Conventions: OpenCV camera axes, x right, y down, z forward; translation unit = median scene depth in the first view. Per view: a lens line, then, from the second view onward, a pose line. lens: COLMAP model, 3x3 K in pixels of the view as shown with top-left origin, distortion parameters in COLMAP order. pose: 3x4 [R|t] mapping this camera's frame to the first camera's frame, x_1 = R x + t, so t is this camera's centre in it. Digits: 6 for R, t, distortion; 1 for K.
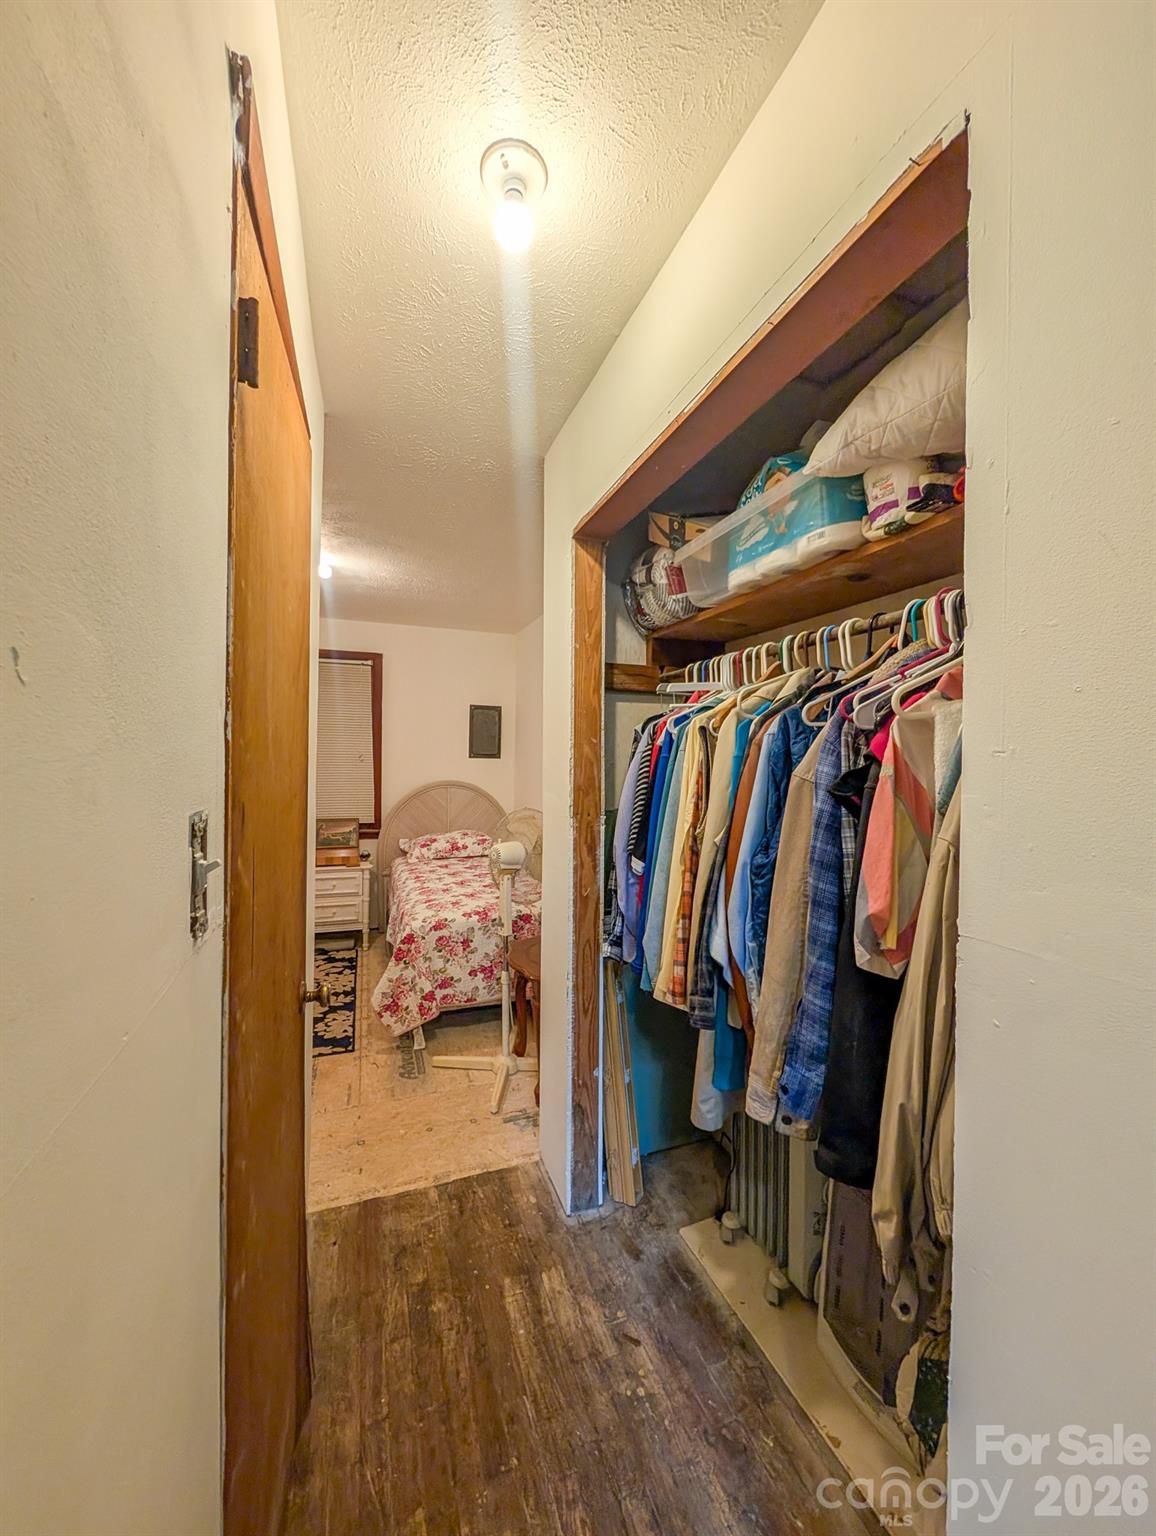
lens RADIAL K [[593.8, 0, 579.6], [0, 593.8, 762.7], [0, 0, 1]] dist [0.000618, 0.000322]
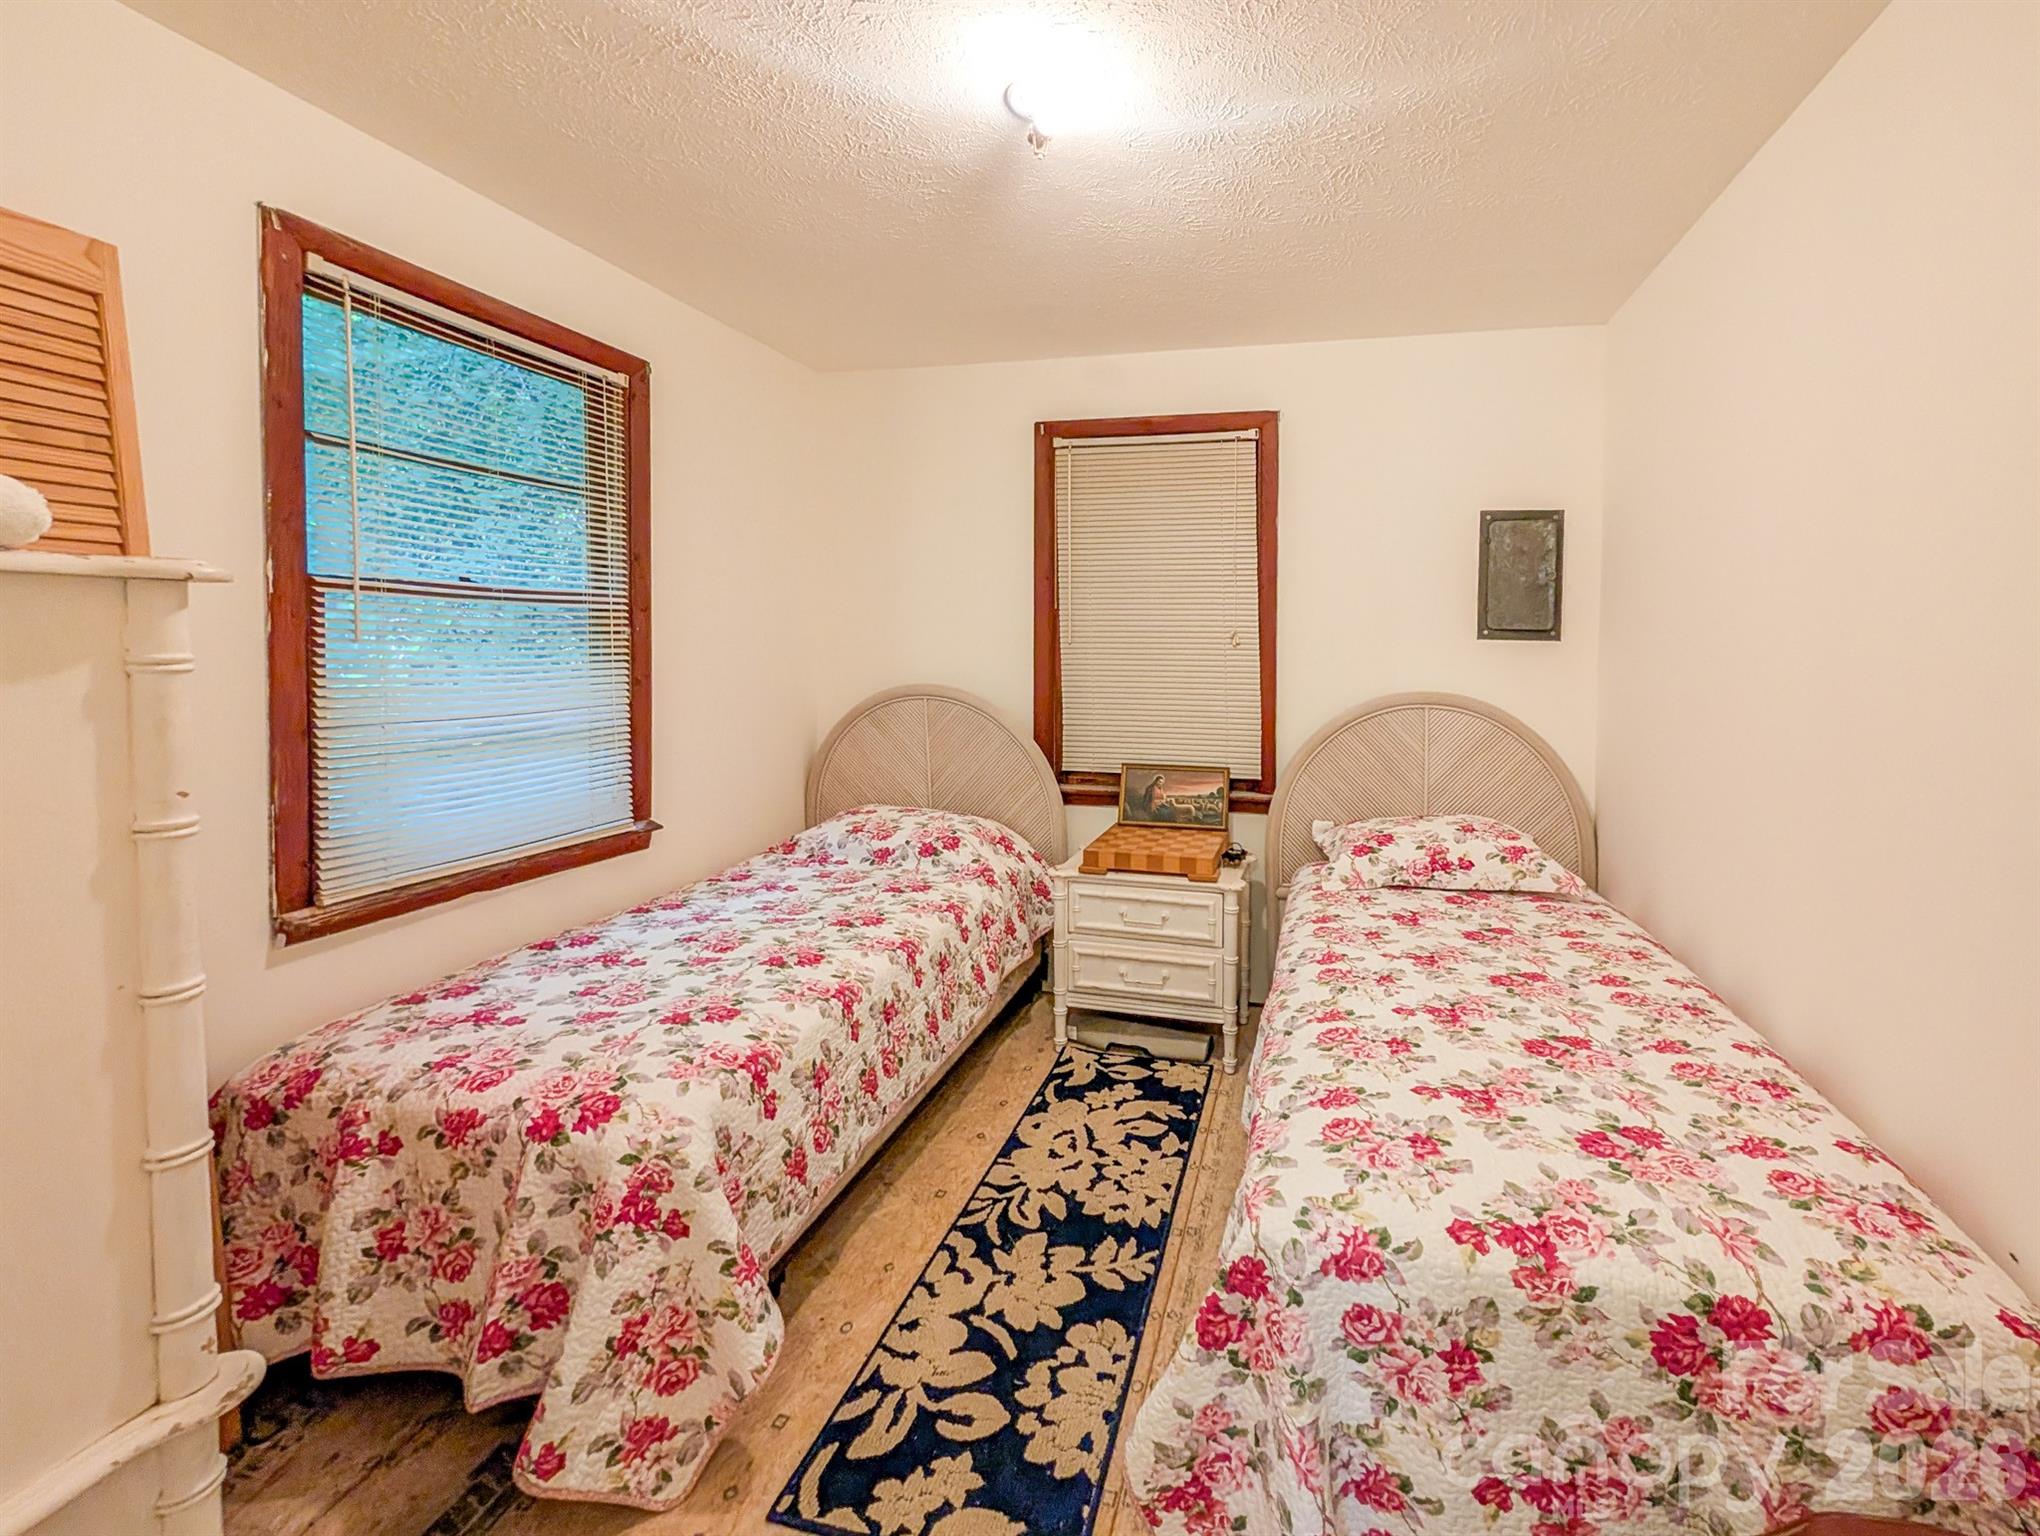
lens RADIAL K [[788.7, 0, 1162.4], [0, 788.7, 655.0], [0, 0, 1]] dist [0.000618, 0.000322]
pose [[0.844878, 0.003753, -0.534946, -0.089128], [-0.001920, 0.999990, 0.003983, 0.002111], [0.534956, -0.002338, 0.844877, 0.478727]]
